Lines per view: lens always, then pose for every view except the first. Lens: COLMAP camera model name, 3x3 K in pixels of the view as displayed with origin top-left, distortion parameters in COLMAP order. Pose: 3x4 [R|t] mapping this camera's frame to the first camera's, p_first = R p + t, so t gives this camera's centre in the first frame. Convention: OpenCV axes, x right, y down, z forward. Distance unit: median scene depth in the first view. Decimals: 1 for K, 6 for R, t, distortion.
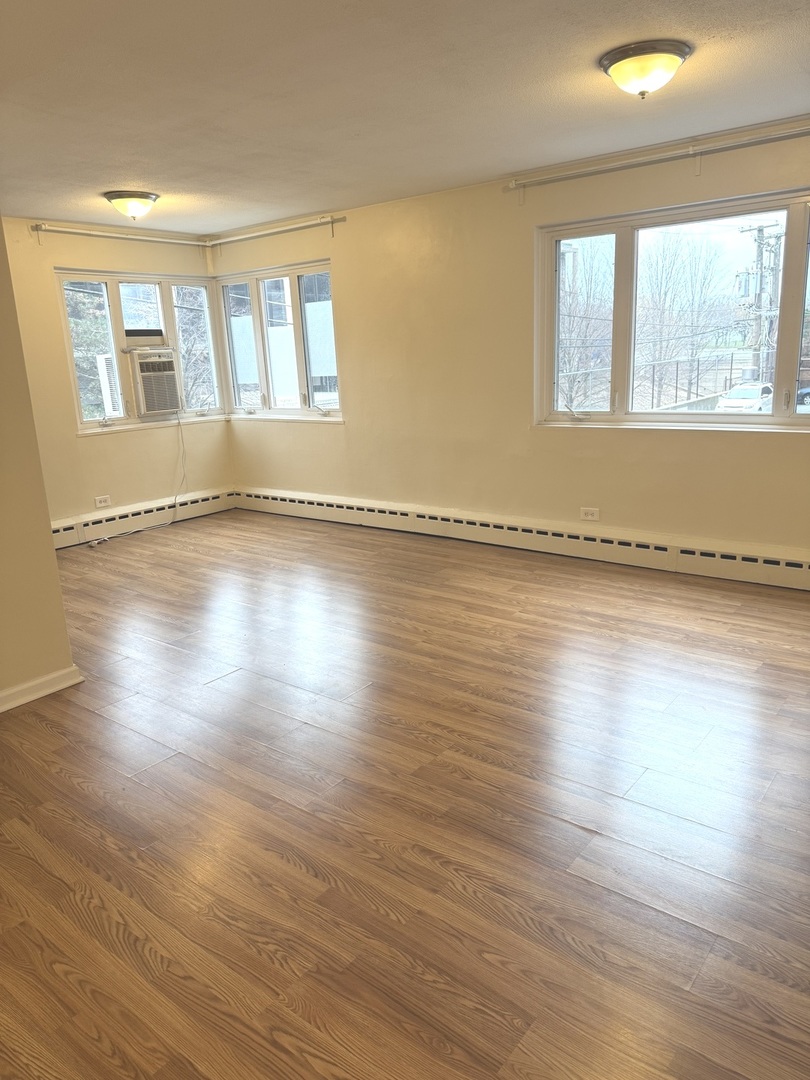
lens RADIAL K [[752.0, 0, 407.0], [0, 752.0, 547.3], [0, 0, 1]] dist [0.135873, -0.277795]
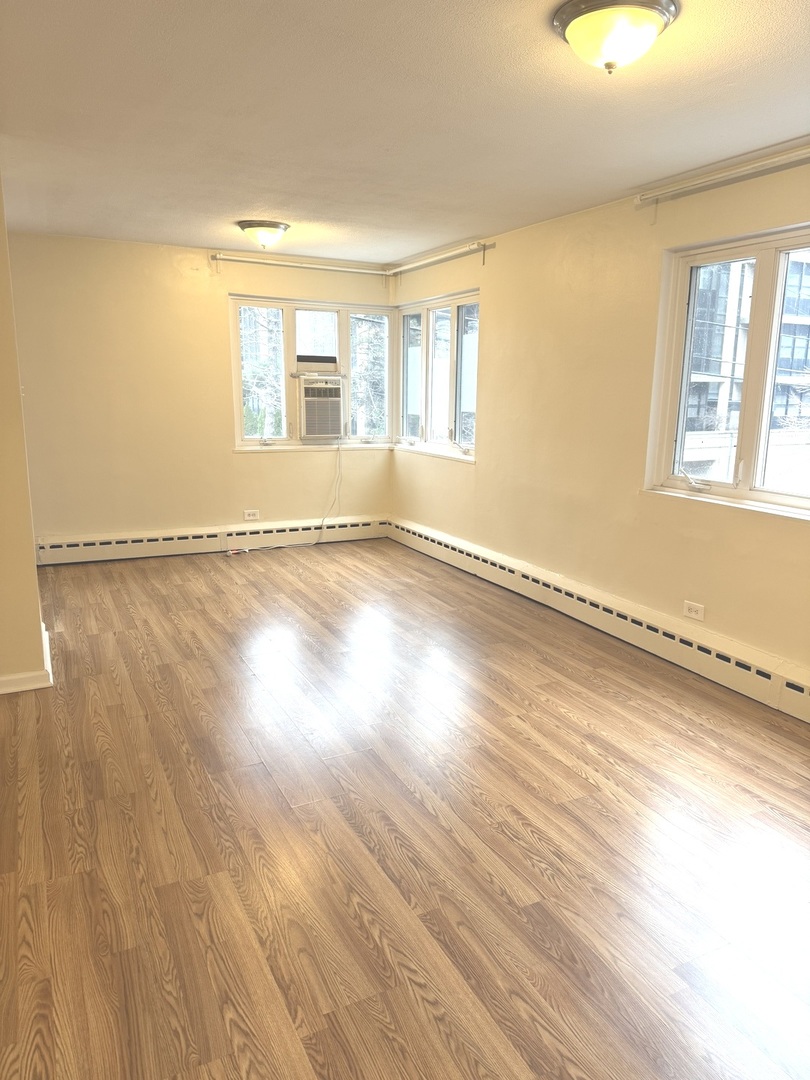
lens RADIAL K [[752.0, 0, 407.0], [0, 752.0, 547.3], [0, 0, 1]] dist [0.135873, -0.277795]
pose [[0.902178, 0.143918, -0.406649, 0.231216], [-0.157666, 0.987492, -0.000307, -0.049726], [0.401518, 0.064391, 0.913585, 0.130666]]
